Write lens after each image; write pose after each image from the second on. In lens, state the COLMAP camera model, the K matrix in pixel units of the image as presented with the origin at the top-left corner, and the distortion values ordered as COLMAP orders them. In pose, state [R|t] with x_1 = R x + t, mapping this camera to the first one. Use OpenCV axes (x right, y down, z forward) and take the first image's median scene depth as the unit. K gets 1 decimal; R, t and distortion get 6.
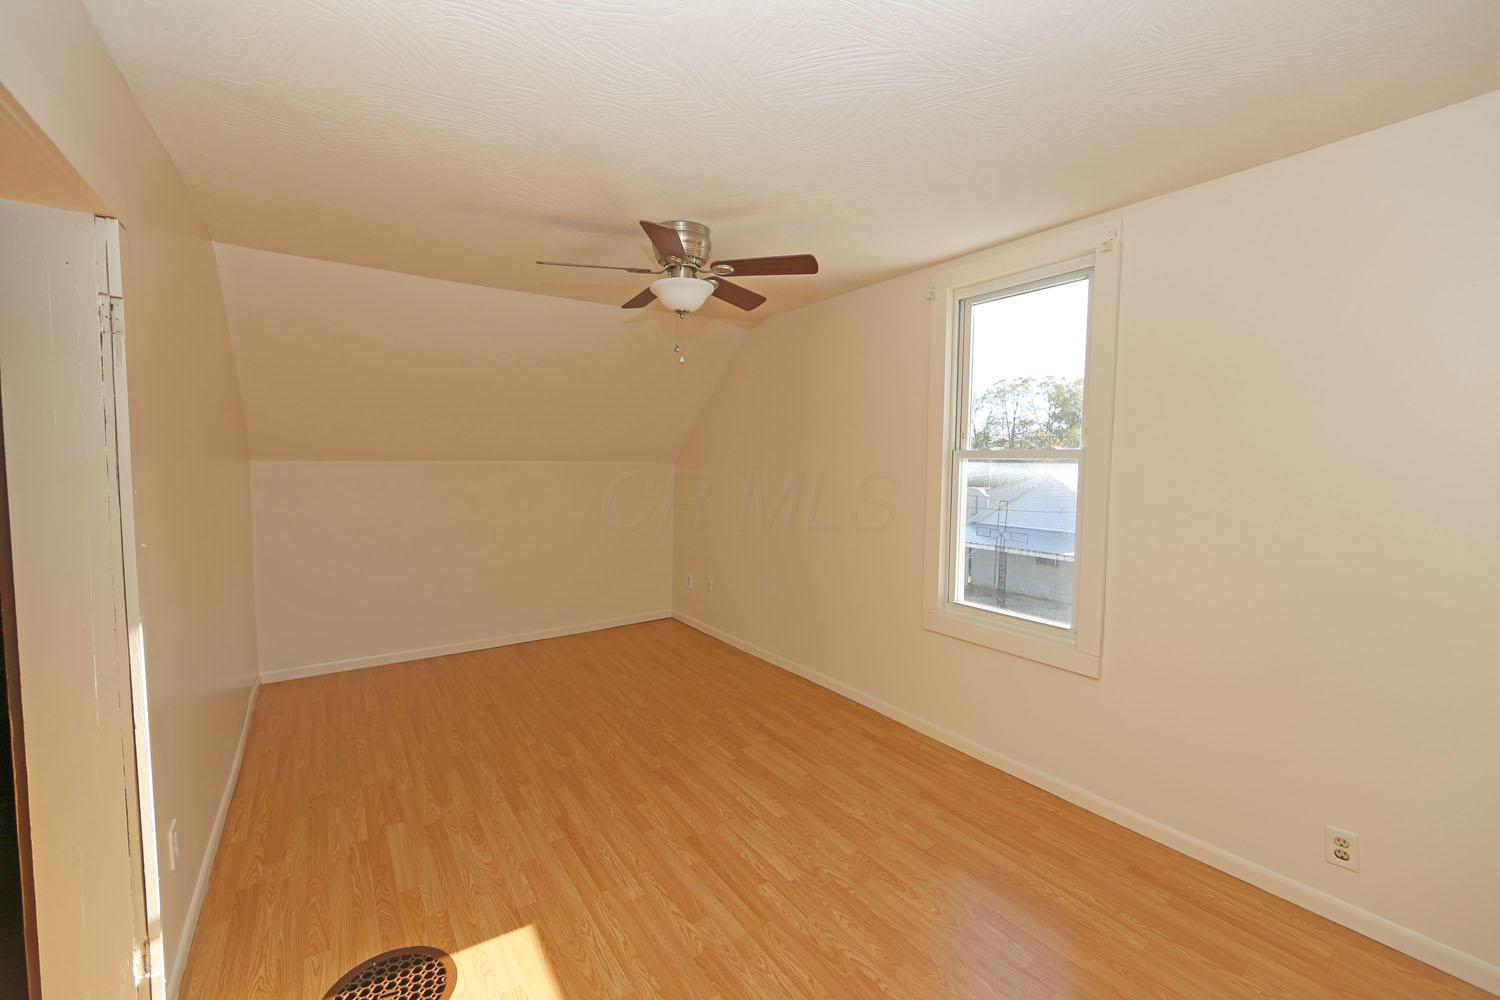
lens RADIAL K [[601.9, 0, 751.8], [0, 601.9, 496.9], [0, 0, 1]] dist [-0.010268, 0.000271]
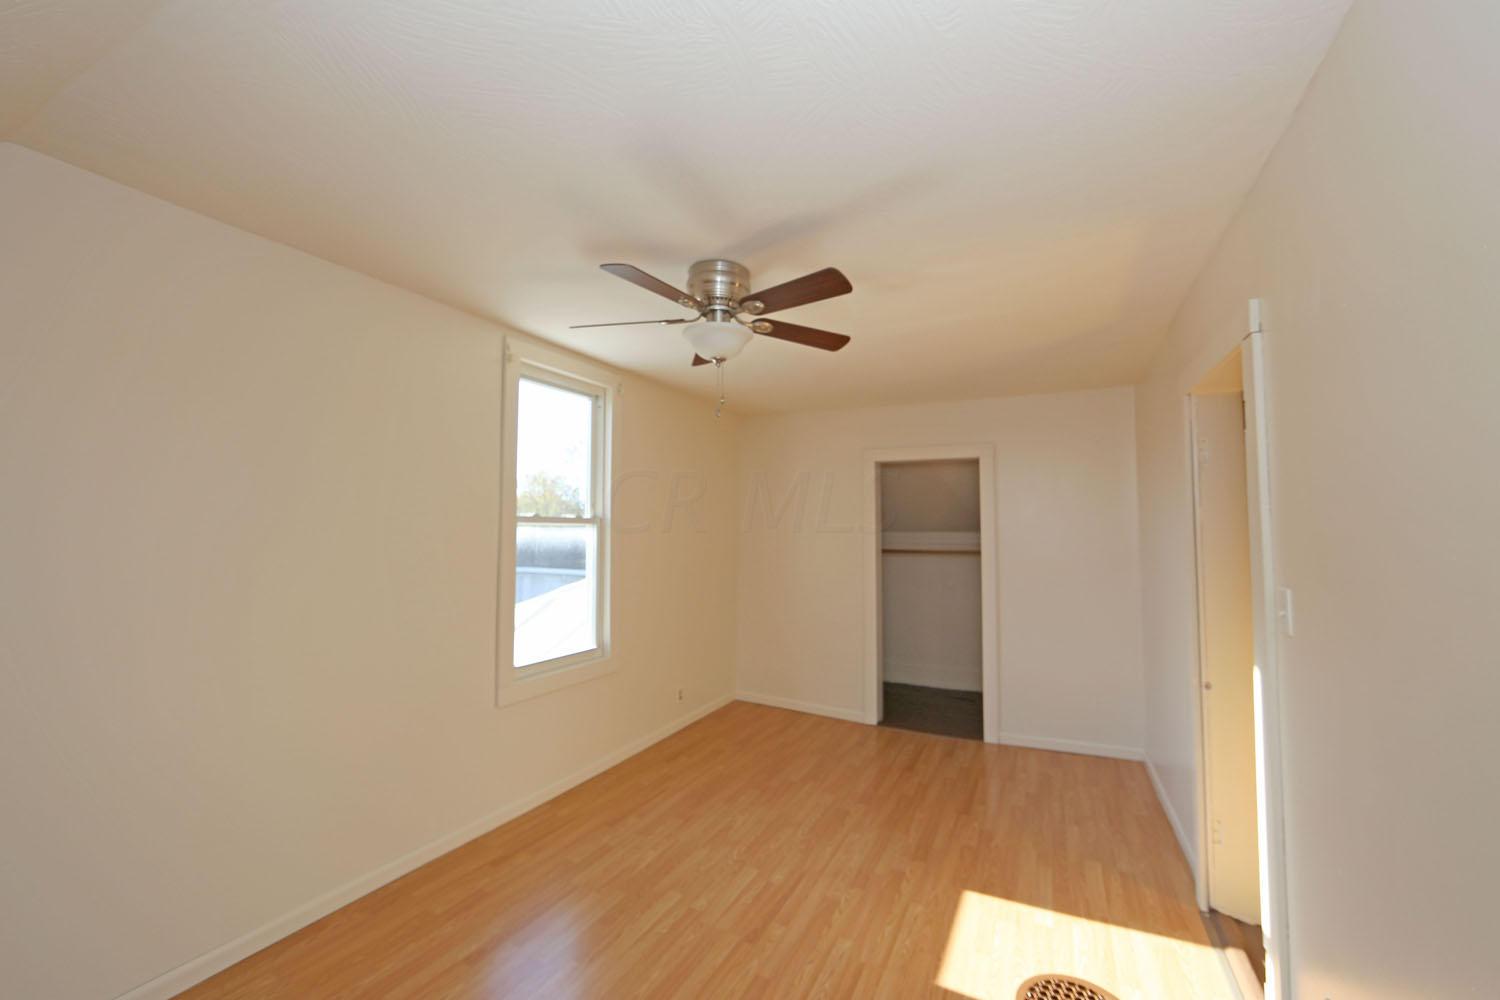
lens RADIAL K [[601.9, 0, 752.1], [0, 601.9, 500.0], [0, 0, 1]] dist [-0.010268, 0.000271]
pose [[-0.475020, 0.036477, 0.879219, -0.985491], [0.047283, 0.998755, -0.015890, -0.089883], [-0.878704, 0.034024, -0.476153, 1.498753]]
